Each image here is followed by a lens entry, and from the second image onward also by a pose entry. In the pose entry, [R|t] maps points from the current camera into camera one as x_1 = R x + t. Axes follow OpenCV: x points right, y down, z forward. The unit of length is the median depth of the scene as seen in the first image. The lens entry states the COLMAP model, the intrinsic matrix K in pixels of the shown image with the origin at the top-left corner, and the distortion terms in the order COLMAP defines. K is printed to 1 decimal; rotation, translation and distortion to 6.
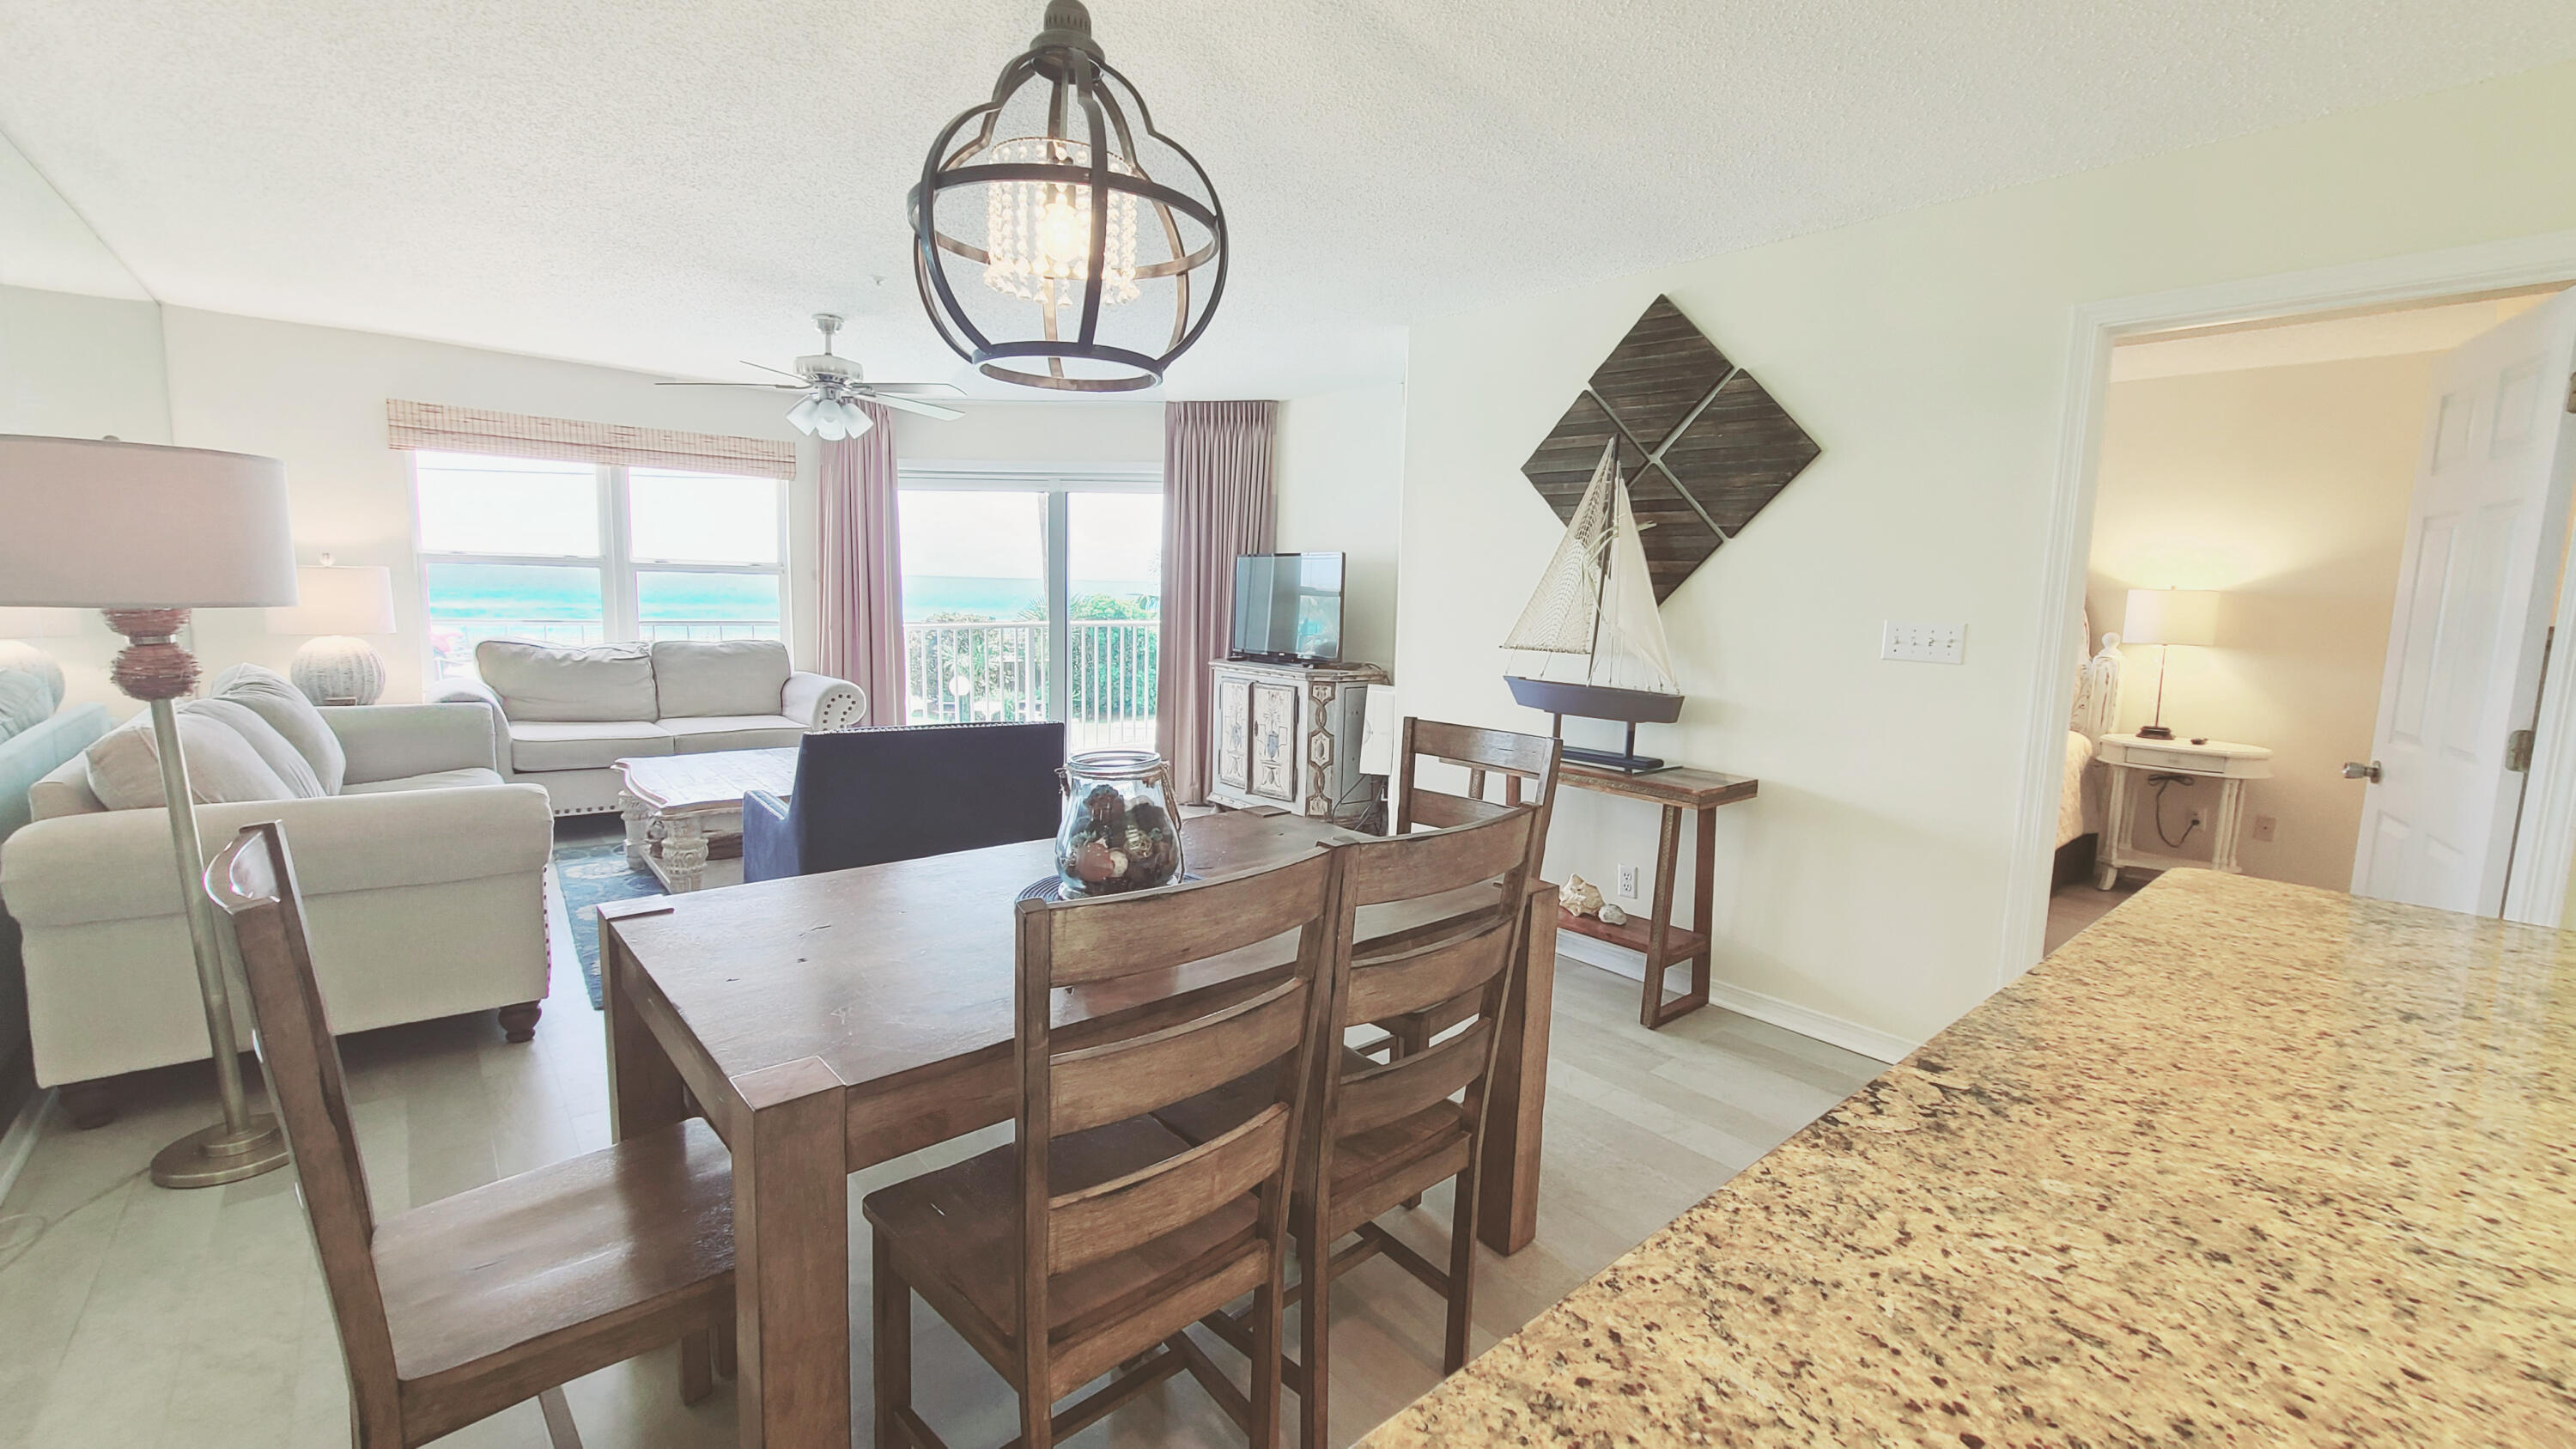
lens RADIAL K [[1048.4, 0, 1310.8], [0, 1048.4, 697.5], [0, 0, 1]] dist [-0.002907, 0.001119]
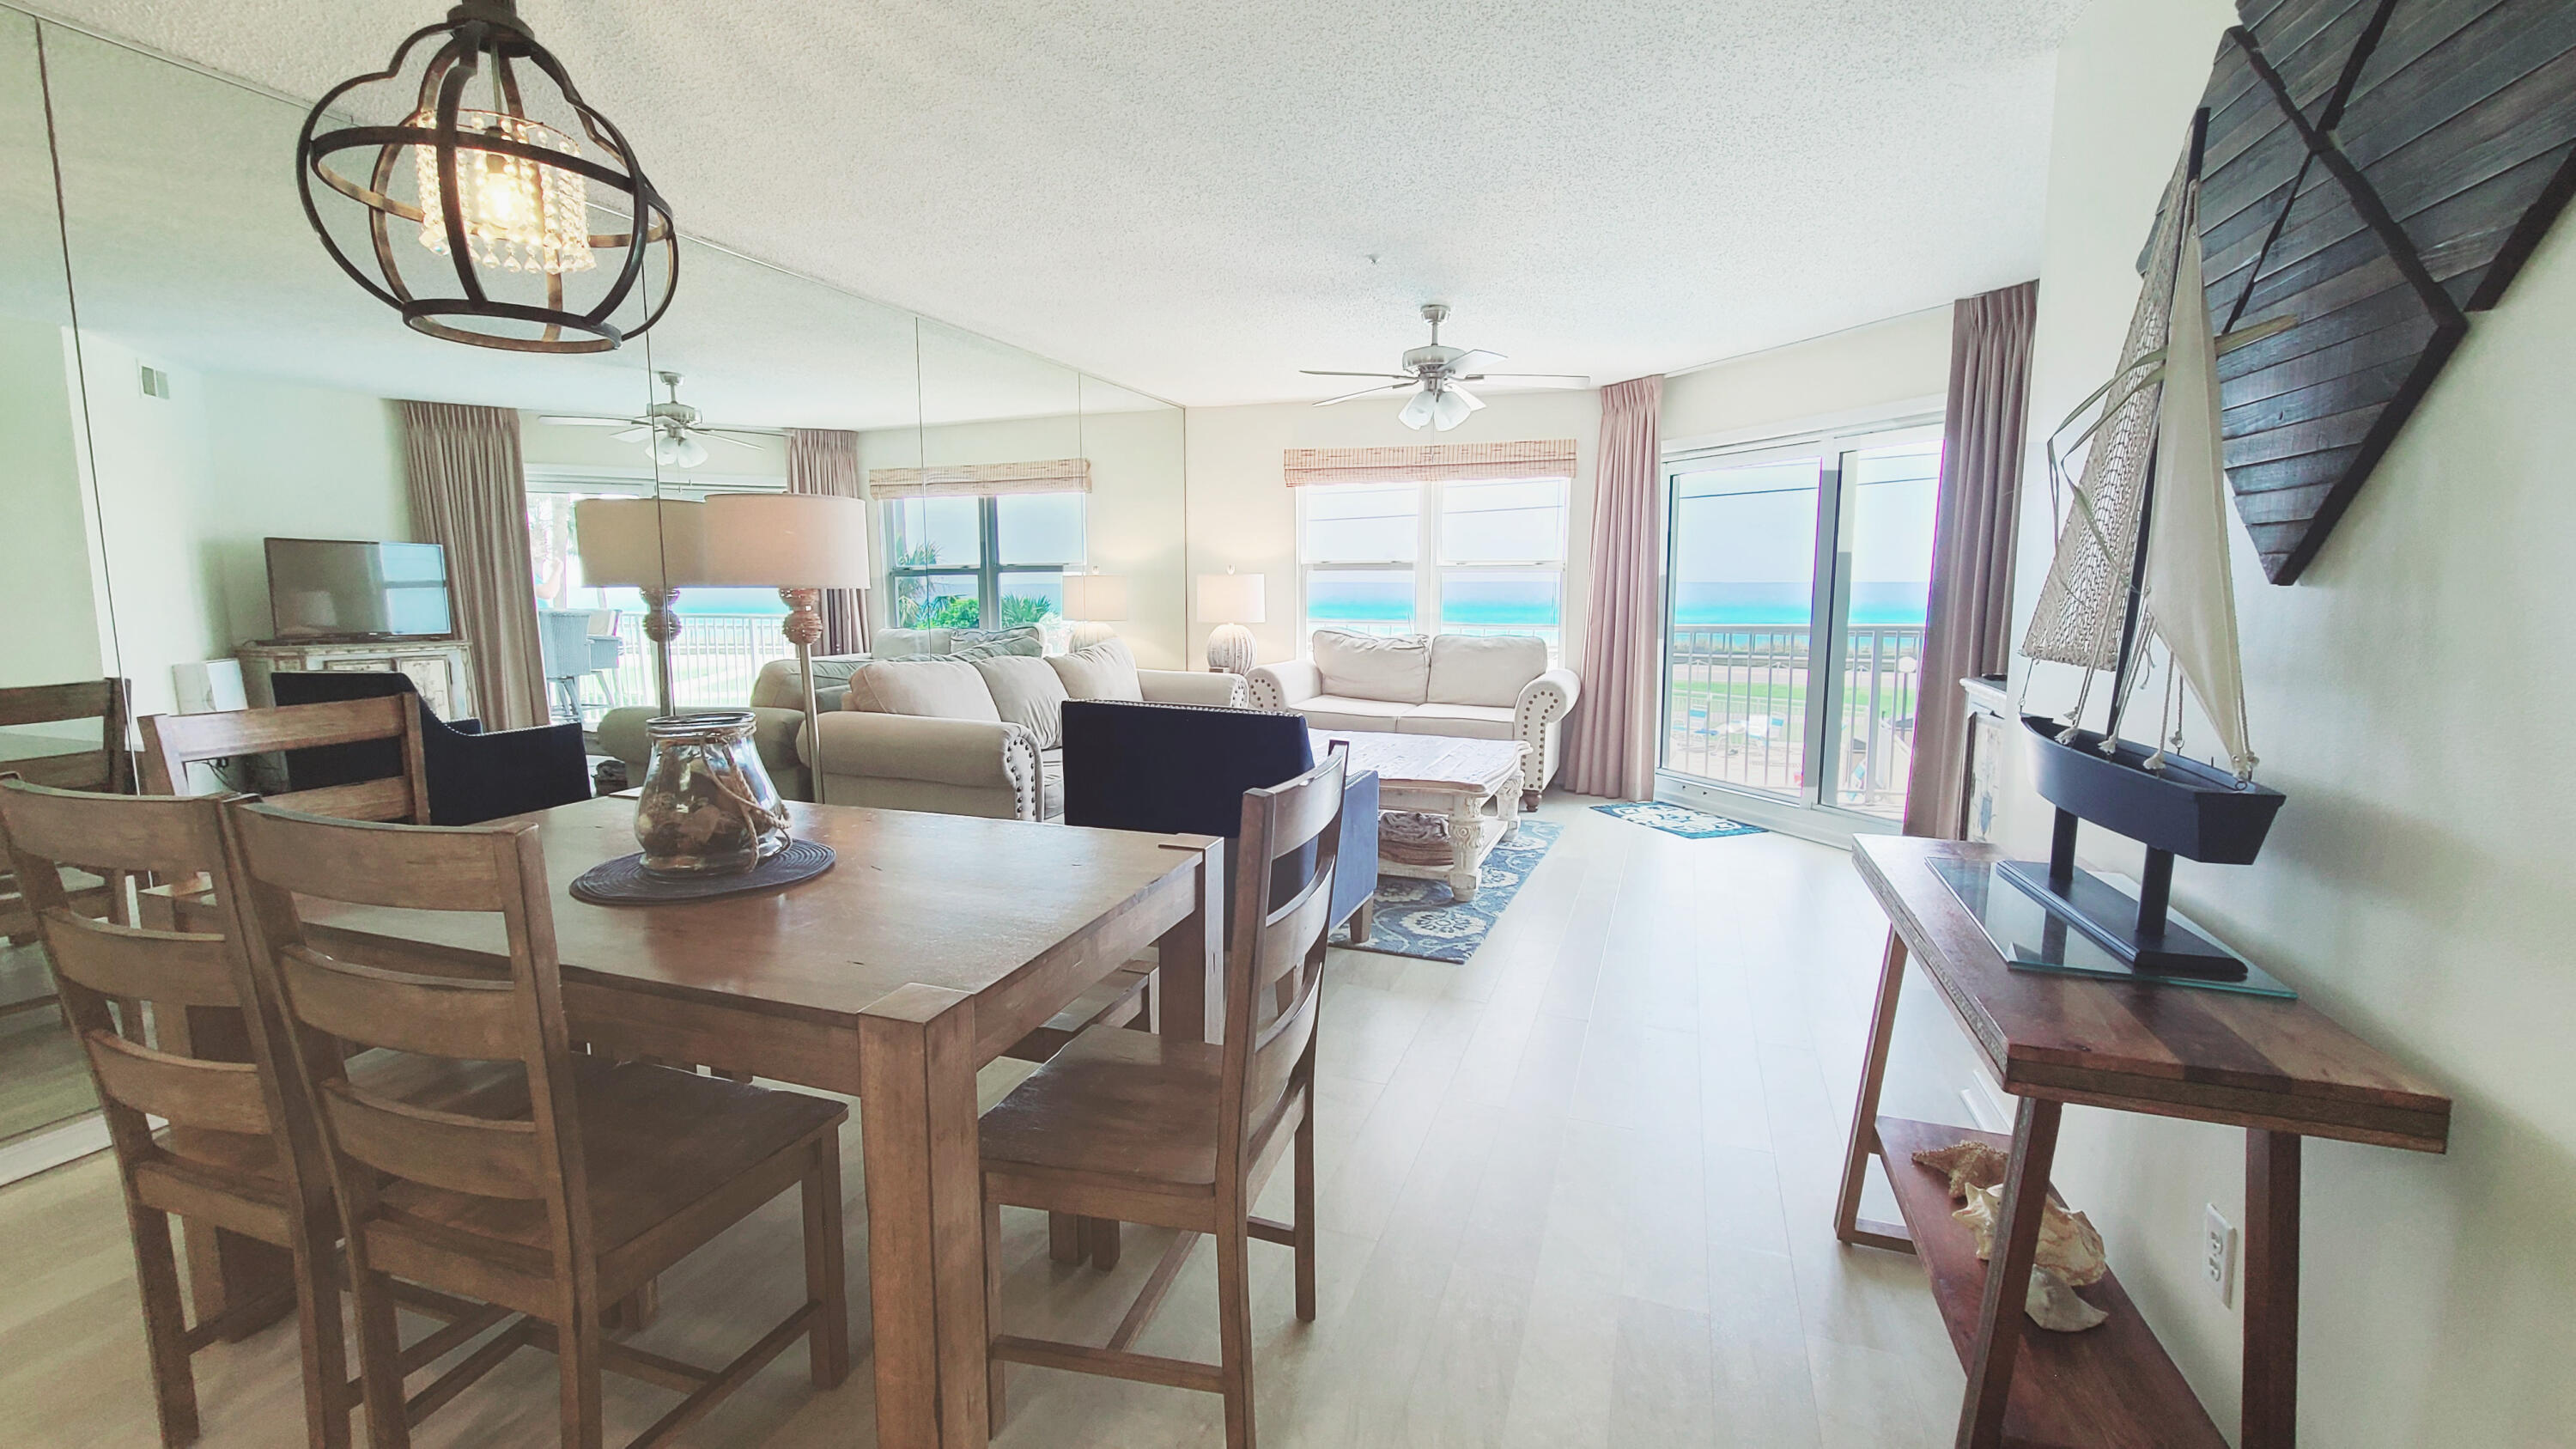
lens RADIAL K [[1048.4, 0, 1294.0], [0, 1048.4, 717.3], [0, 0, 1]] dist [-0.002907, 0.001119]
pose [[0.493092, 0.085919, -0.865724, 0.318899], [-0.080730, 0.995336, 0.052801, -0.012956], [0.866223, 0.043854, 0.497729, 0.344799]]
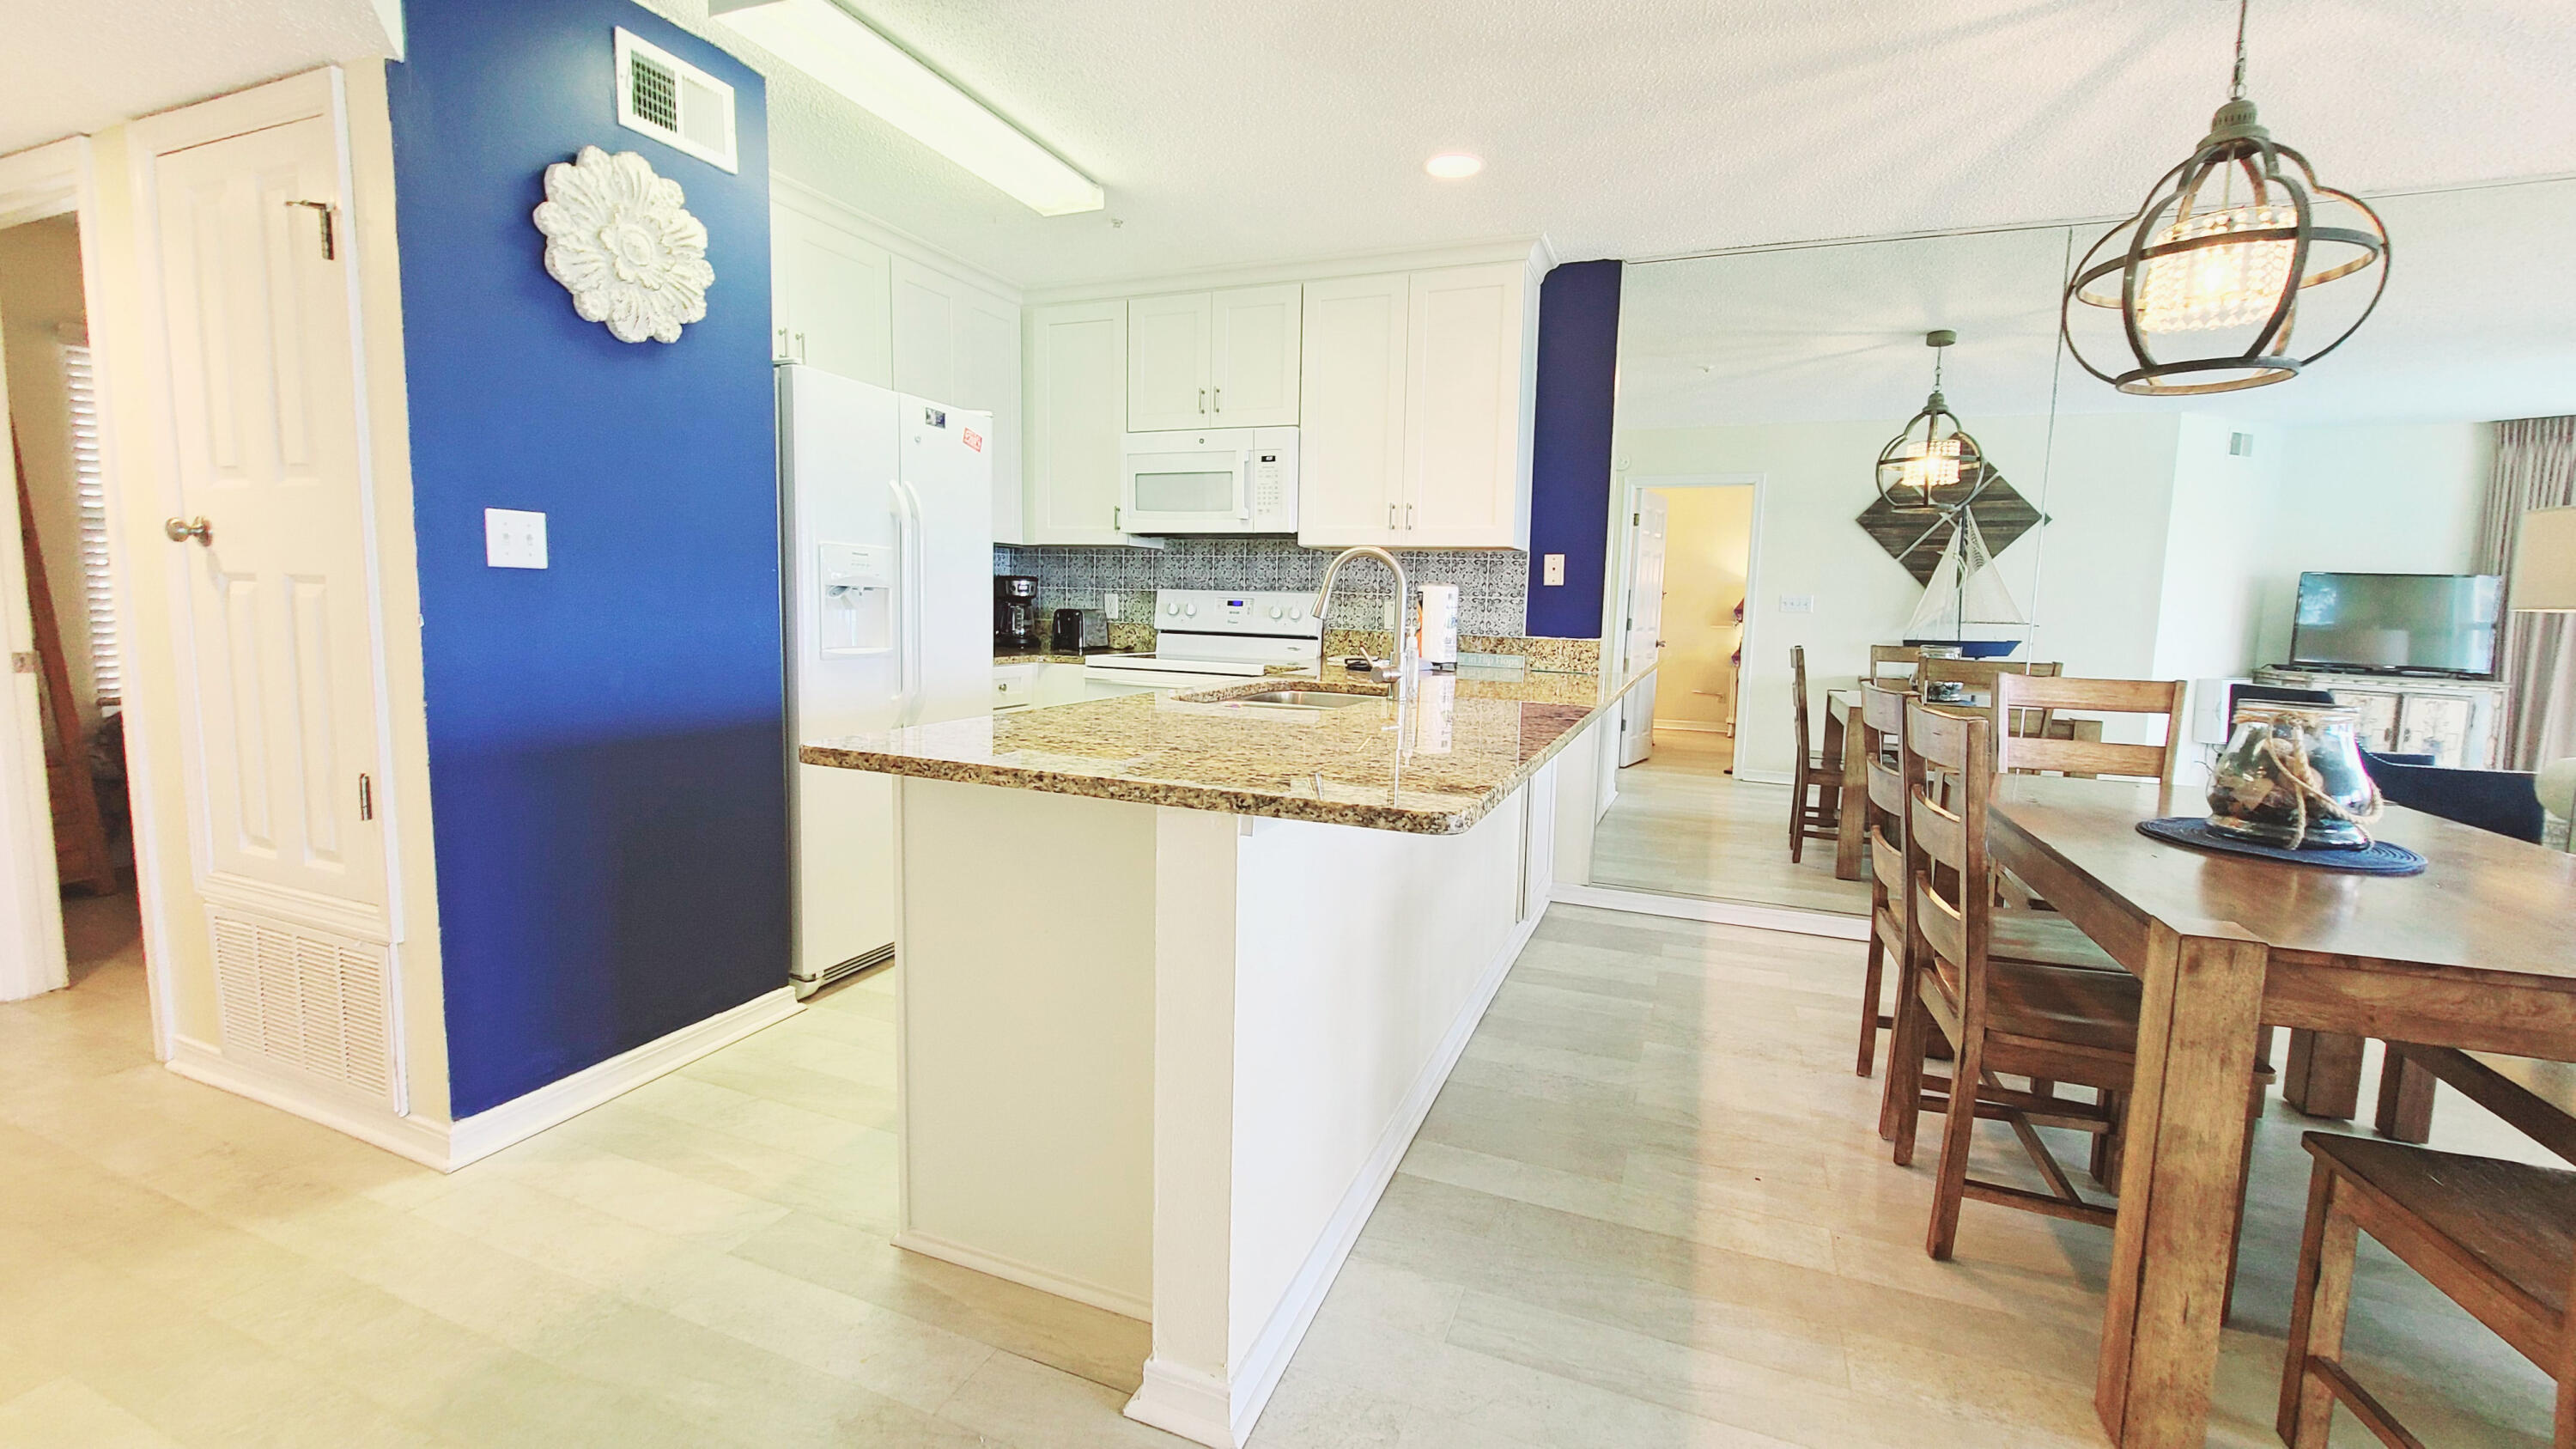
lens RADIAL K [[1048.4, 0, 1298.1], [0, 1048.4, 702.2], [0, 0, 1]] dist [-0.002907, 0.001119]
pose [[-0.885893, -0.004191, -0.463870, 0.407322], [-0.099007, 0.978627, 0.180240, -0.010789], [0.453200, 0.205599, -0.867374, 0.506388]]
